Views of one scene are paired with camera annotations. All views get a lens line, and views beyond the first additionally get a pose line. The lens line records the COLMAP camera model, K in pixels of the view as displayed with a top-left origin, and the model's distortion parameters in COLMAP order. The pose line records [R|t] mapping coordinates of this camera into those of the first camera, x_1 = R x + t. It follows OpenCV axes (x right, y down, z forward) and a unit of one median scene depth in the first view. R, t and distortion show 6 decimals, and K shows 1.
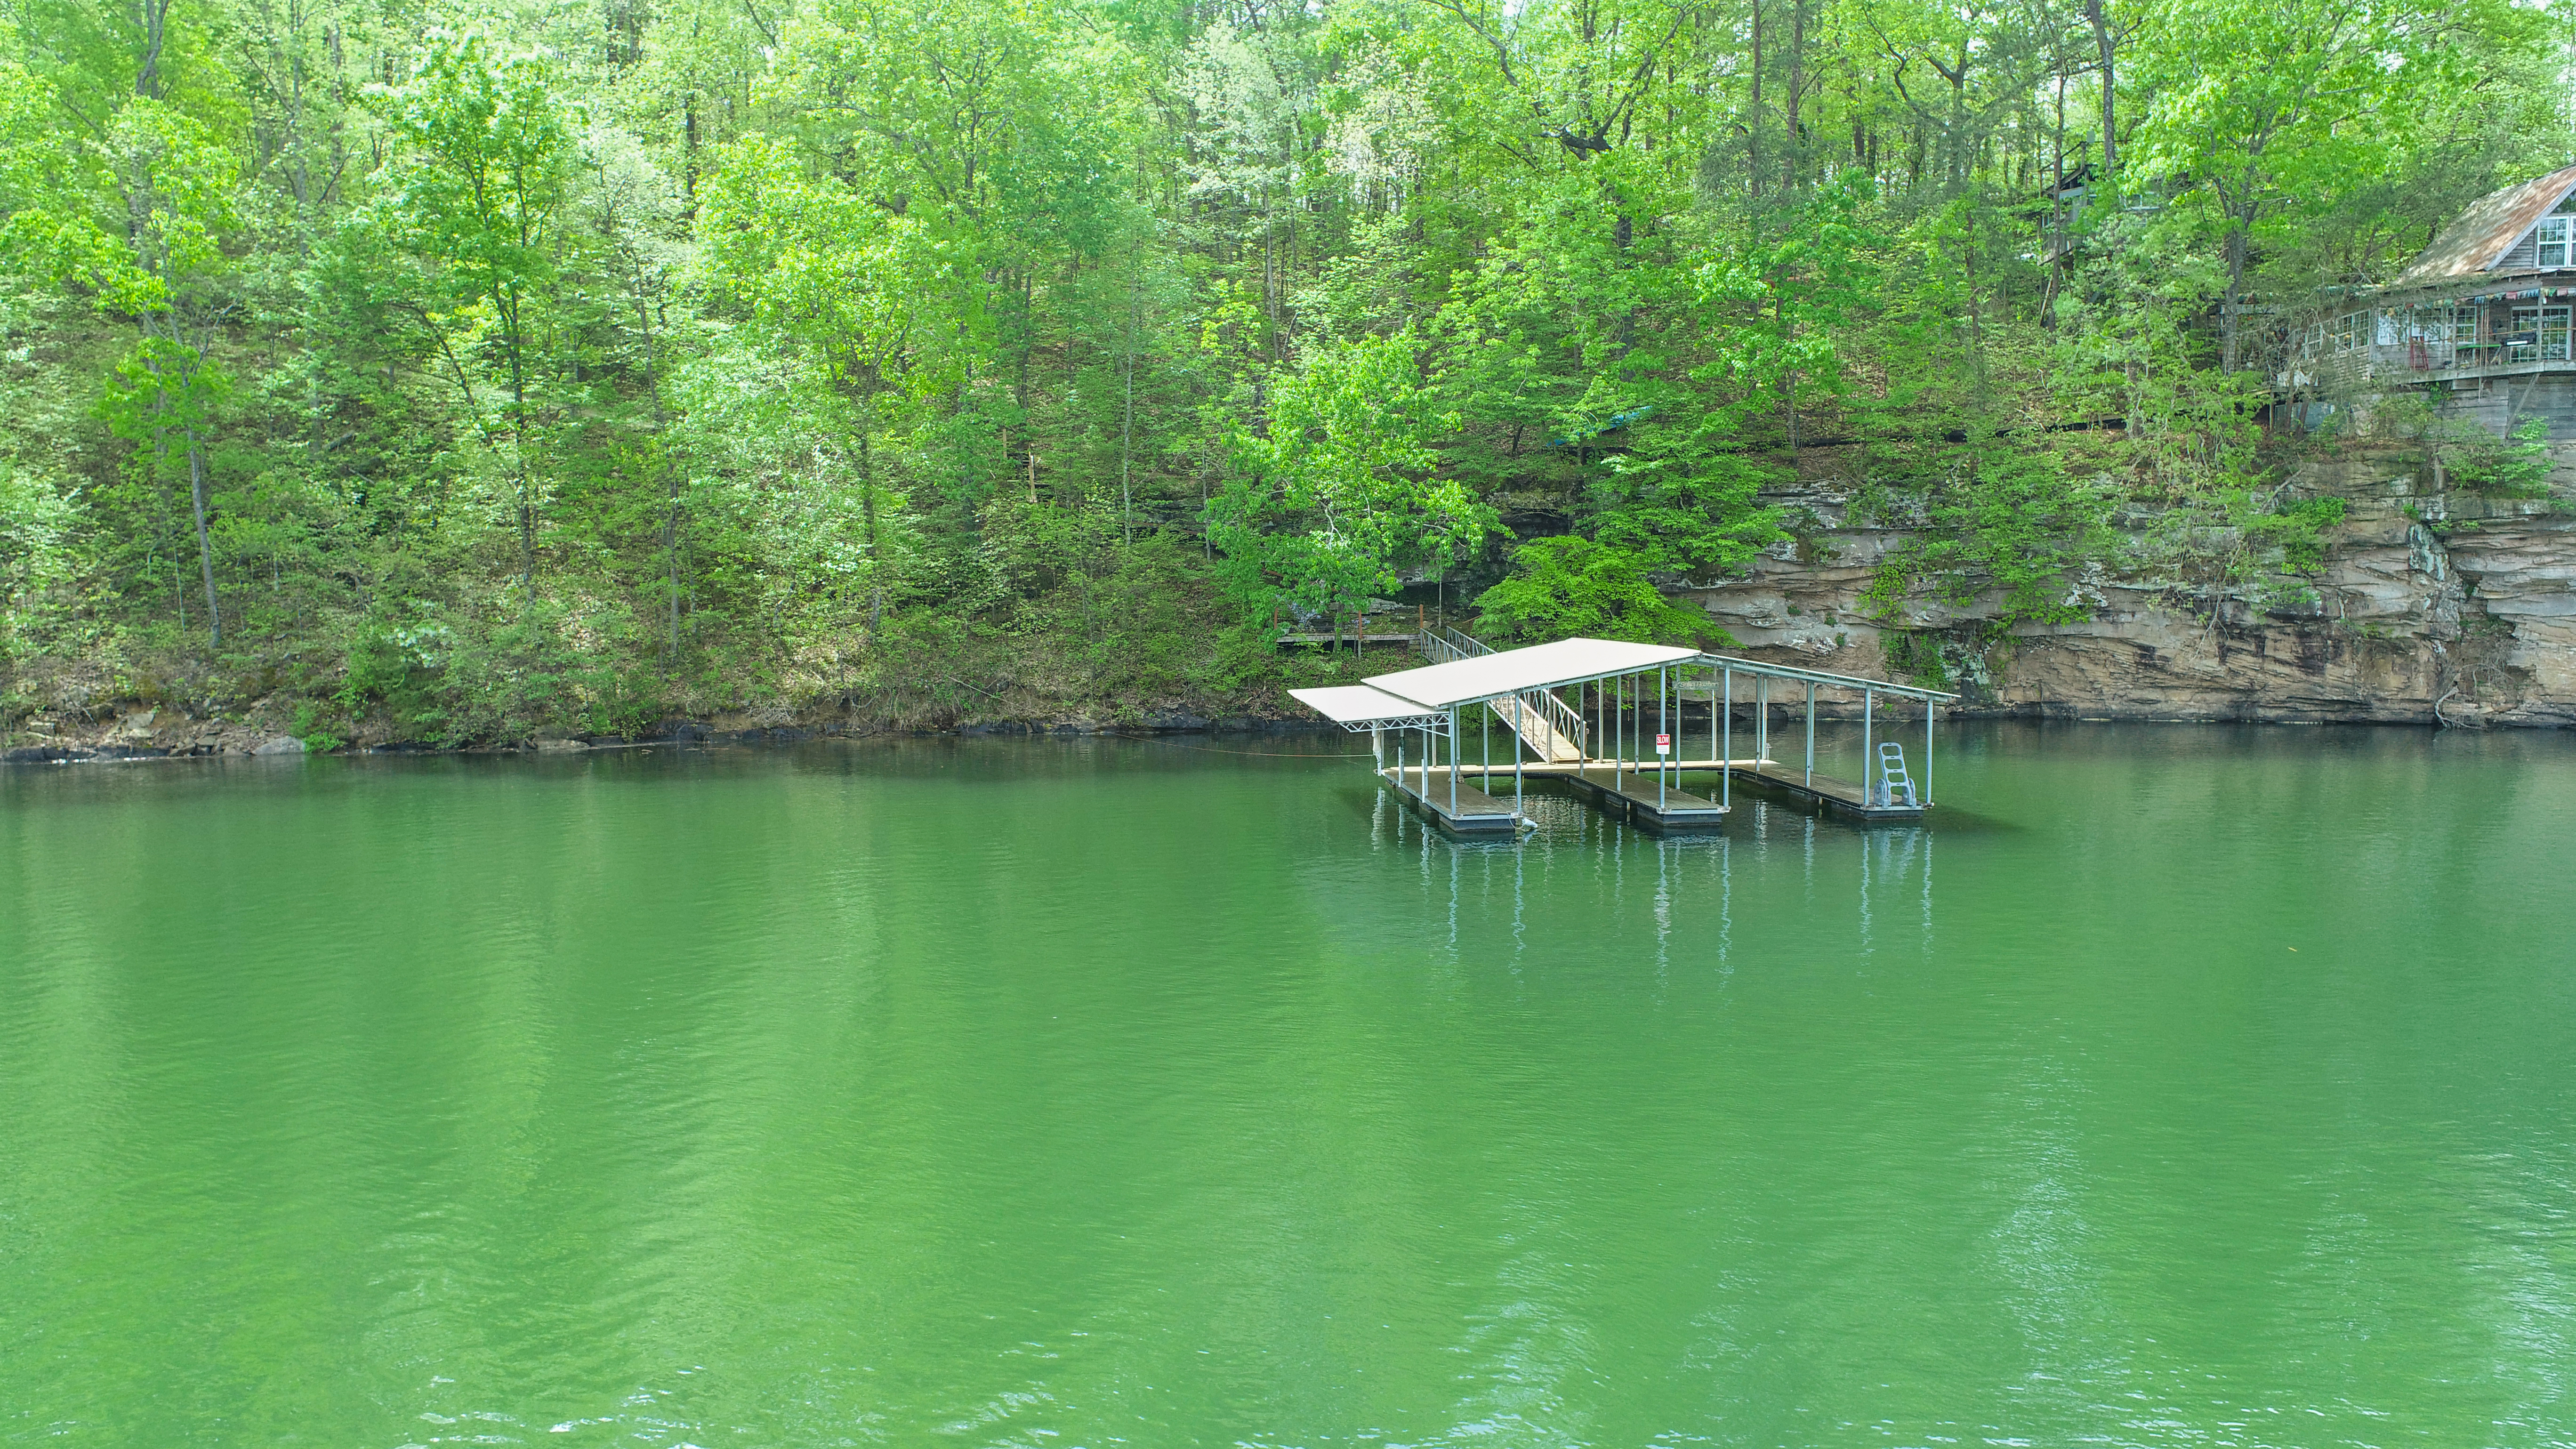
lens RADIAL K [[1743.9, 0, 1280.5], [0, 1743.9, 725.1], [0, 0, 1]] dist [-0.009193, 0.003515]
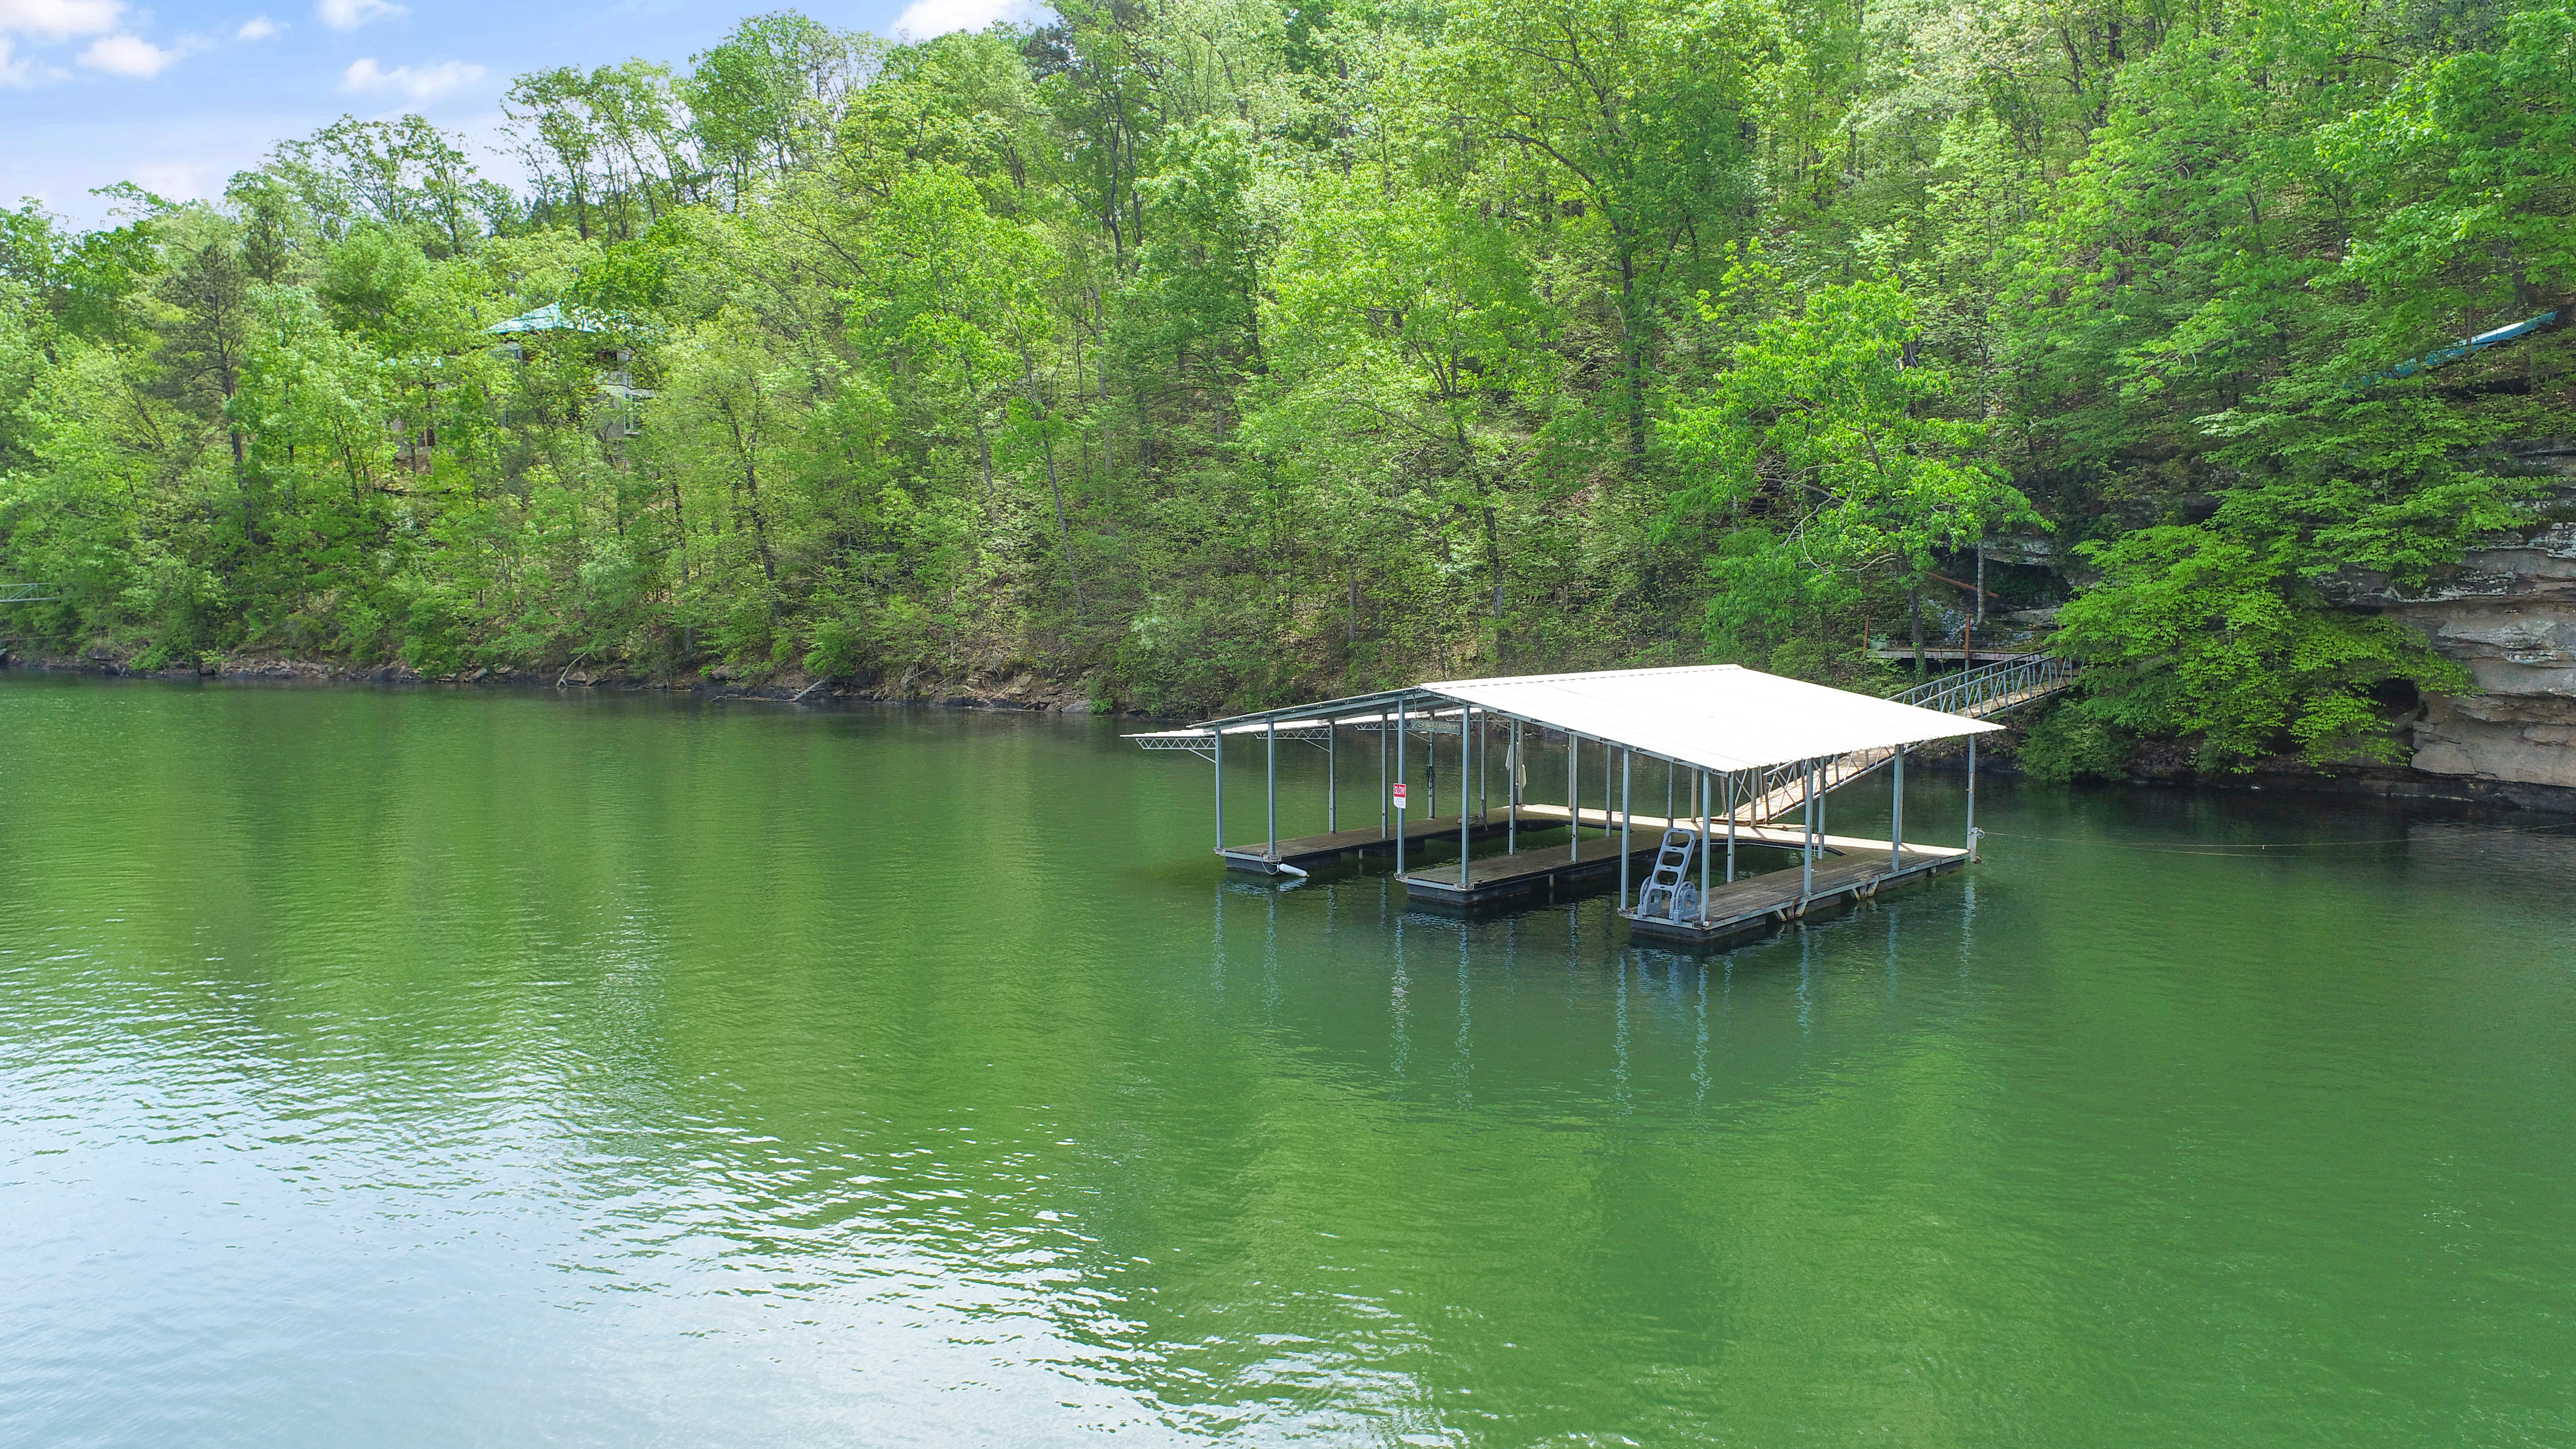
lens RADIAL K [[1743.9, 0, 1282.3], [0, 1743.9, 722.3], [0, 0, 1]] dist [-0.009193, 0.003515]
pose [[0.656847, 0.067889, -0.750961, 0.469512], [-0.065613, 0.997307, 0.032770, -0.027295], [0.751163, 0.027748, 0.659533, 0.253990]]
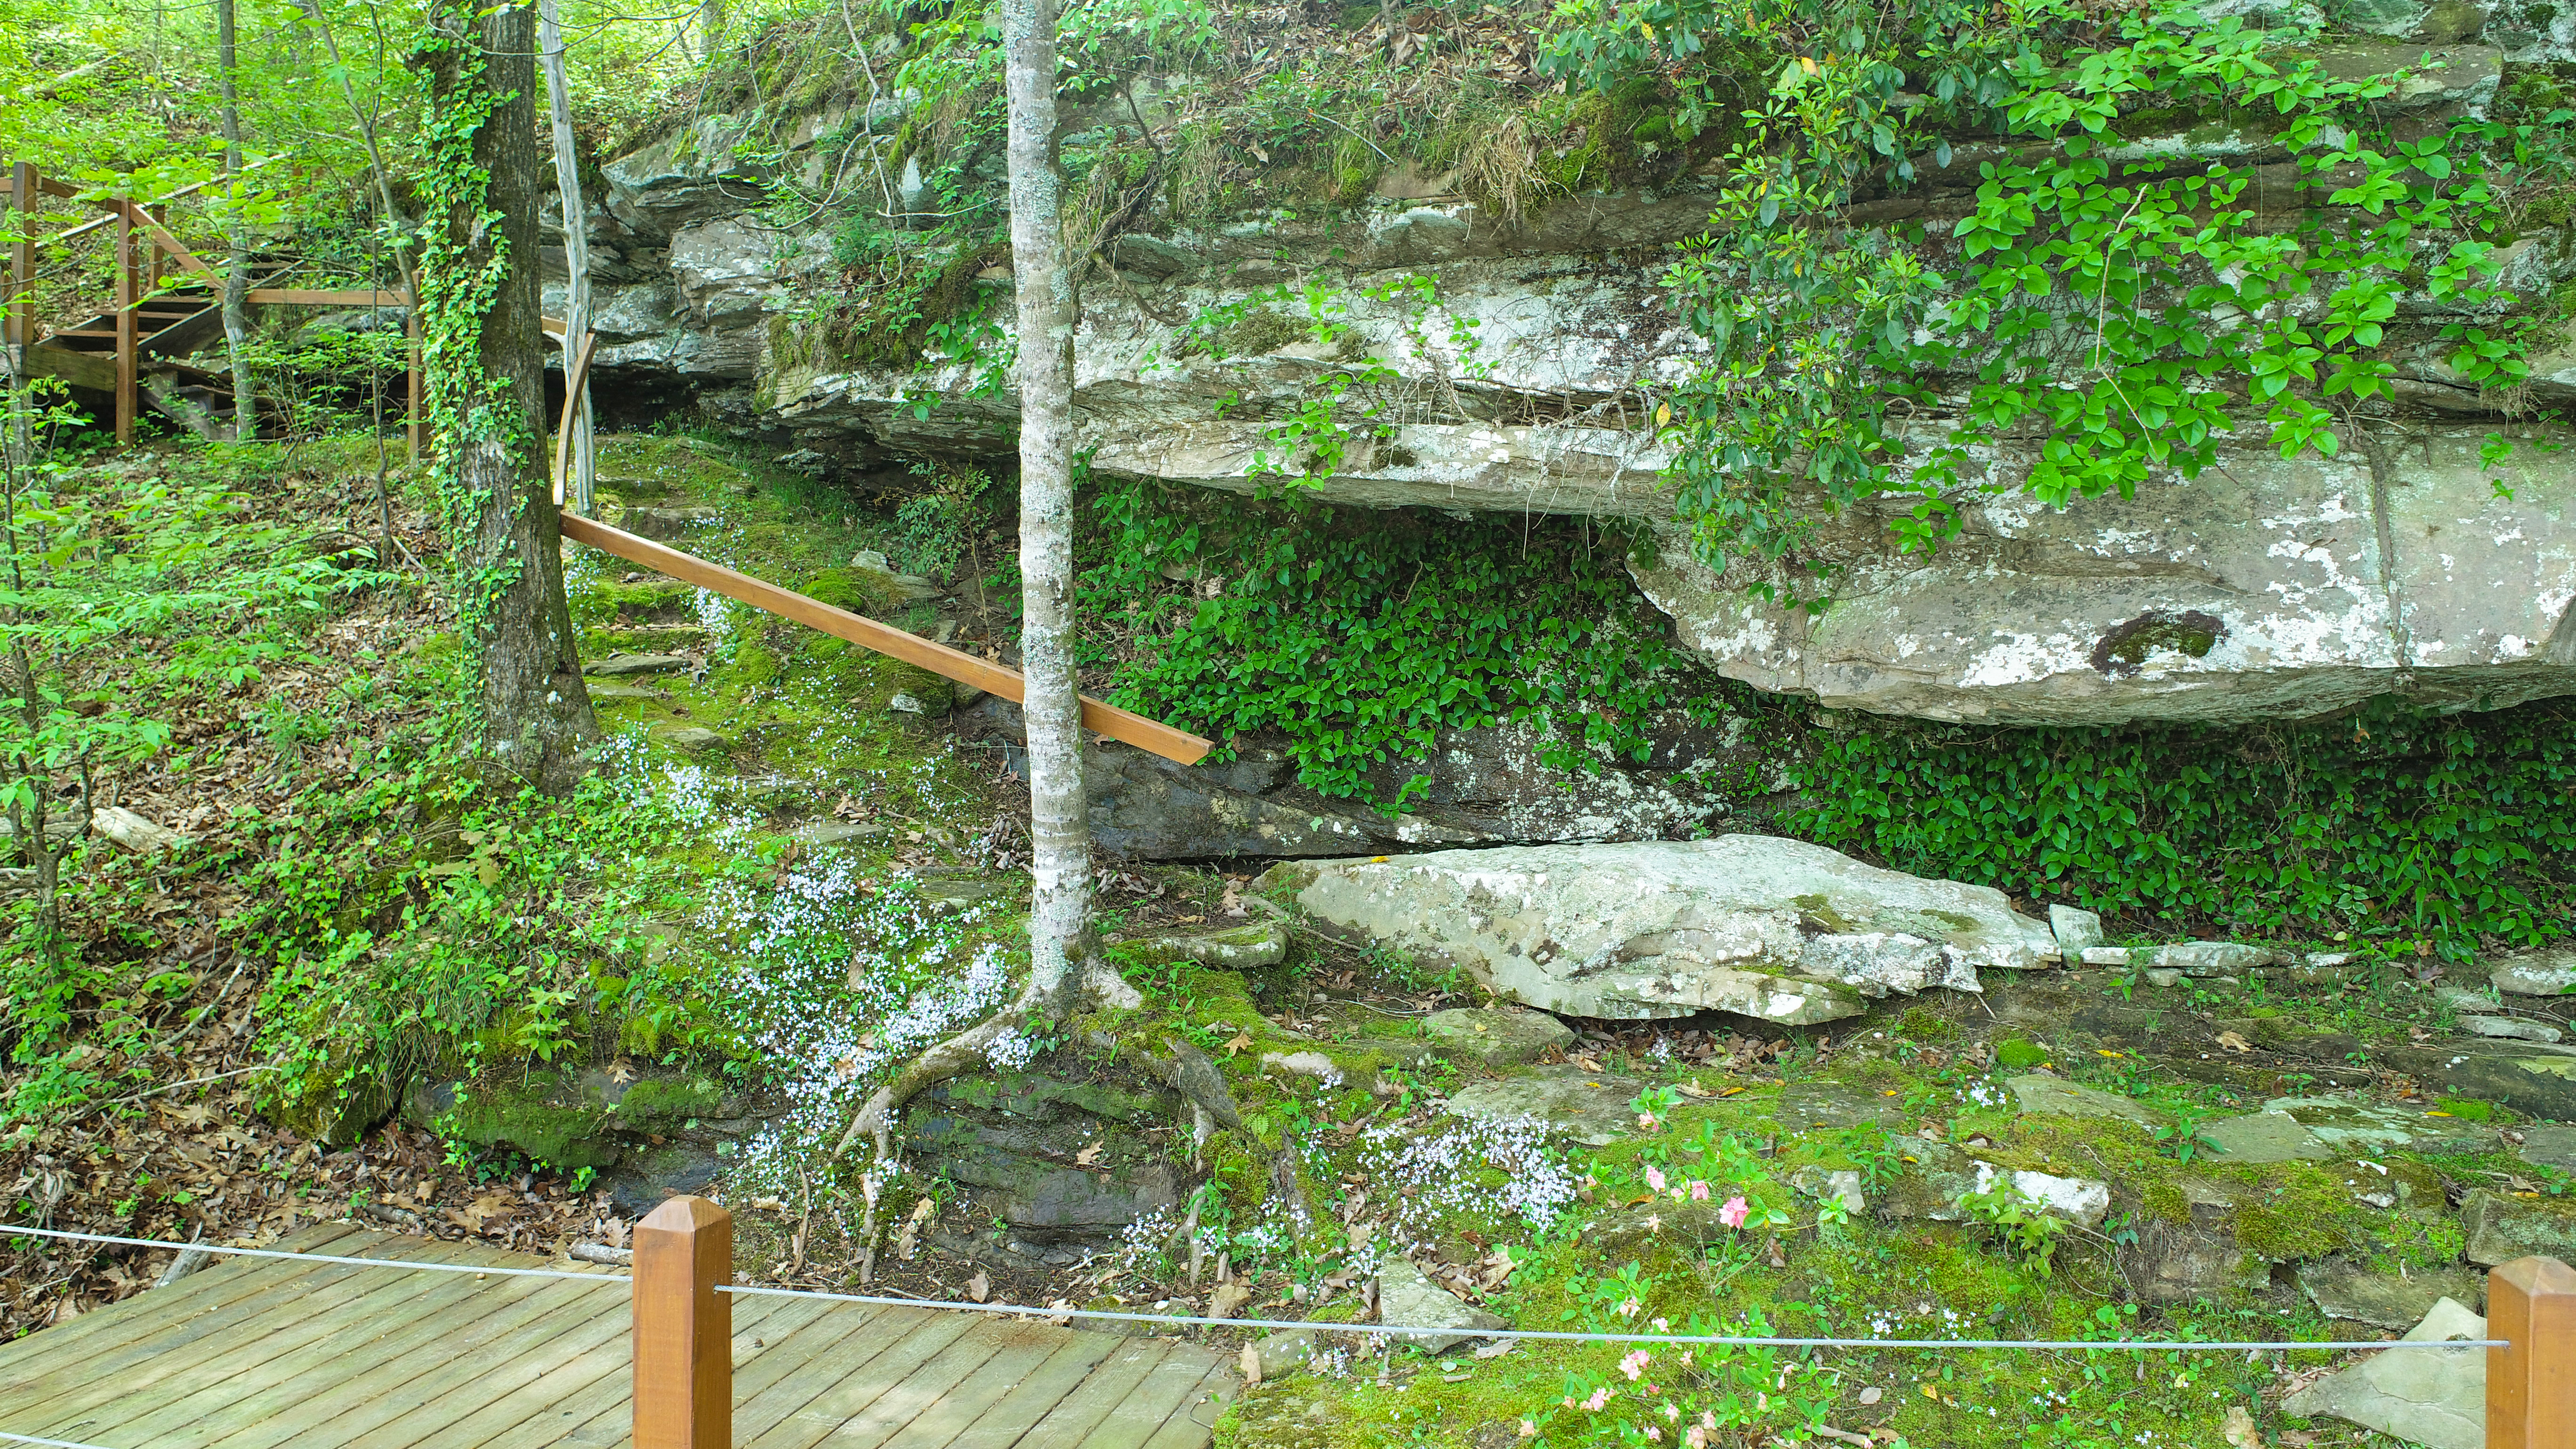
lens RADIAL K [[1743.9, 0, 1297.7], [0, 1743.9, 723.0], [0, 0, 1]] dist [-0.009193, 0.003515]
pose [[0.932994, 0.024476, -0.359060, 0.071886], [-0.048570, 0.997121, -0.058235, -0.083129], [0.356600, 0.071773, 0.931496, 1.034514]]
